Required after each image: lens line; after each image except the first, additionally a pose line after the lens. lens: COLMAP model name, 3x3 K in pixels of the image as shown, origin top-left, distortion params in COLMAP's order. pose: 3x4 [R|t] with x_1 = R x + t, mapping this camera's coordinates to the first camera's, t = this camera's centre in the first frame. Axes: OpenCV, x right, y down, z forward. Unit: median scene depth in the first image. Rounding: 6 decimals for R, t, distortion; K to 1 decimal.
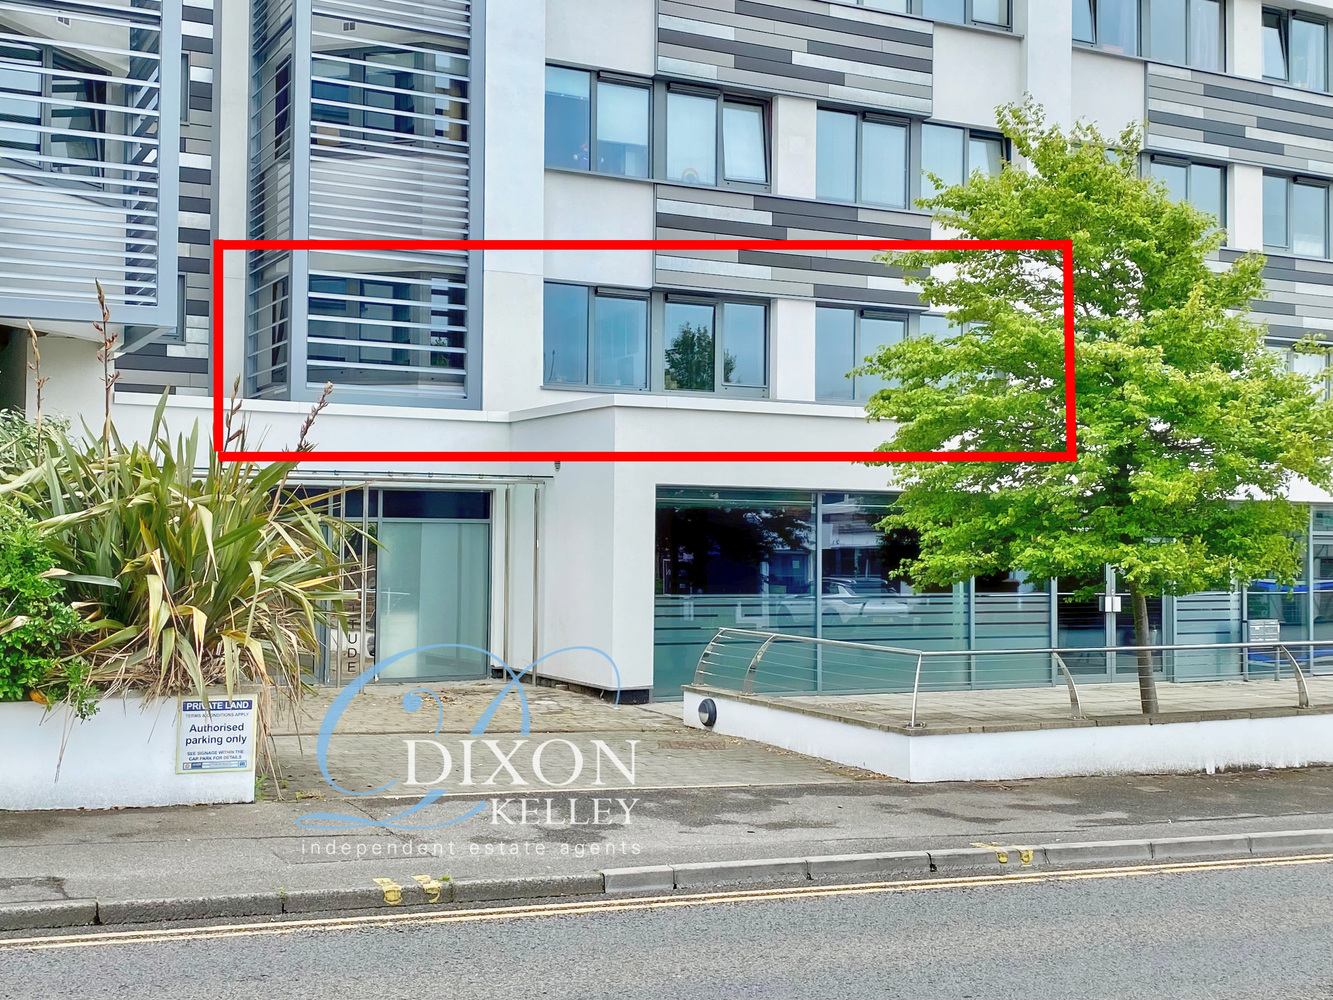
lens RADIAL K [[1591.8, 0, 669.0], [0, 1591.8, 504.2], [0, 0, 1]] dist [0.076928, 0.000000]
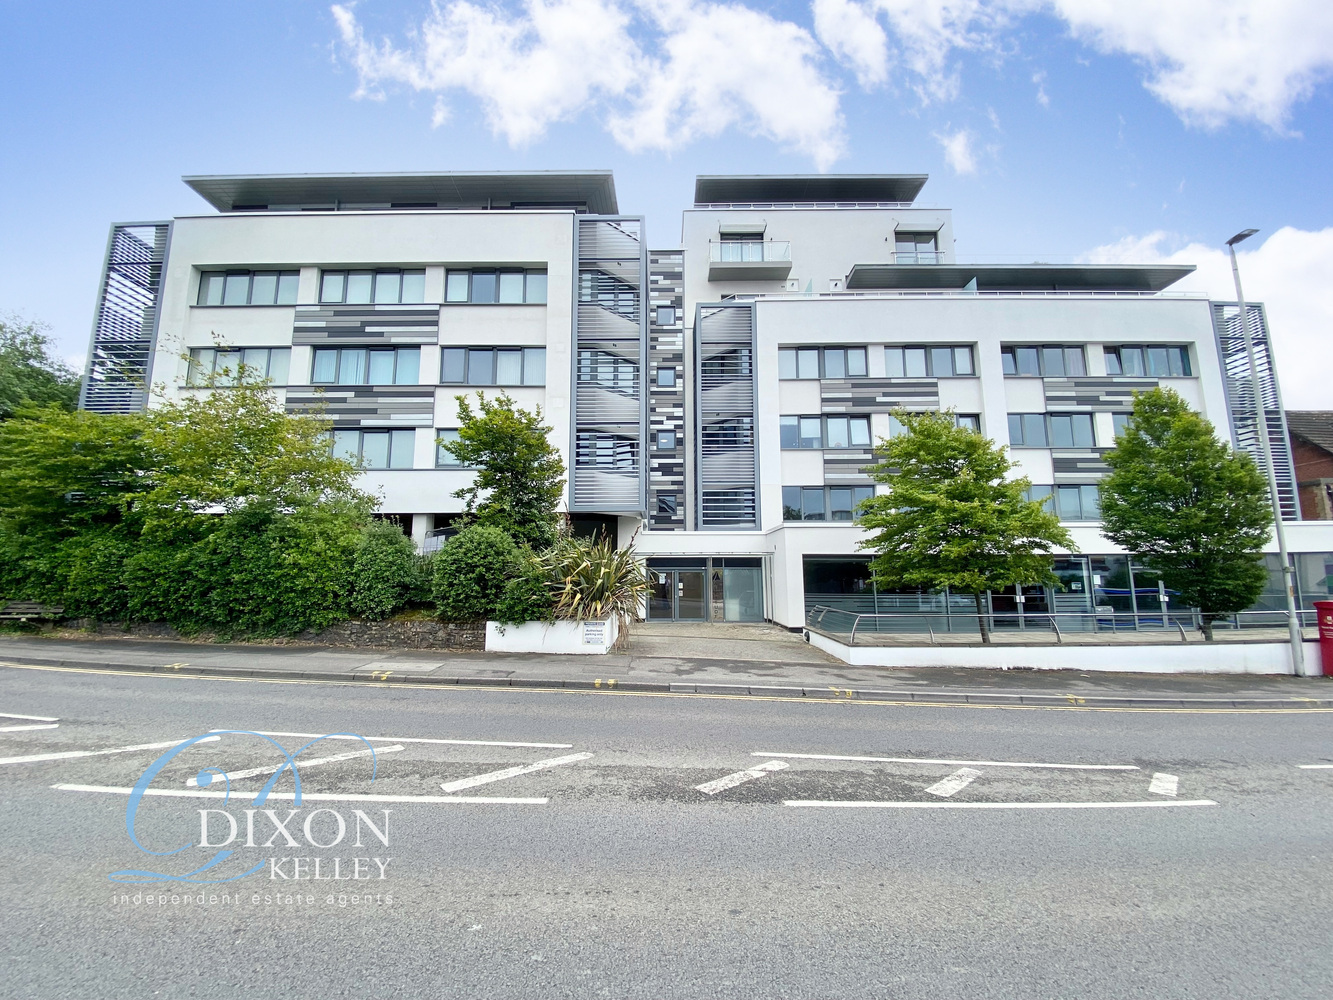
lens RADIAL K [[535.0, 0, 669.1], [0, 535.0, 505.4], [0, 0, 1]] dist [-0.016243, -0.000441]
pose [[0.875061, -0.071186, -0.478750, 0.207270], [0.018917, 0.993400, -0.113134, 0.003197], [0.483644, 0.089943, 0.870632, 0.035882]]
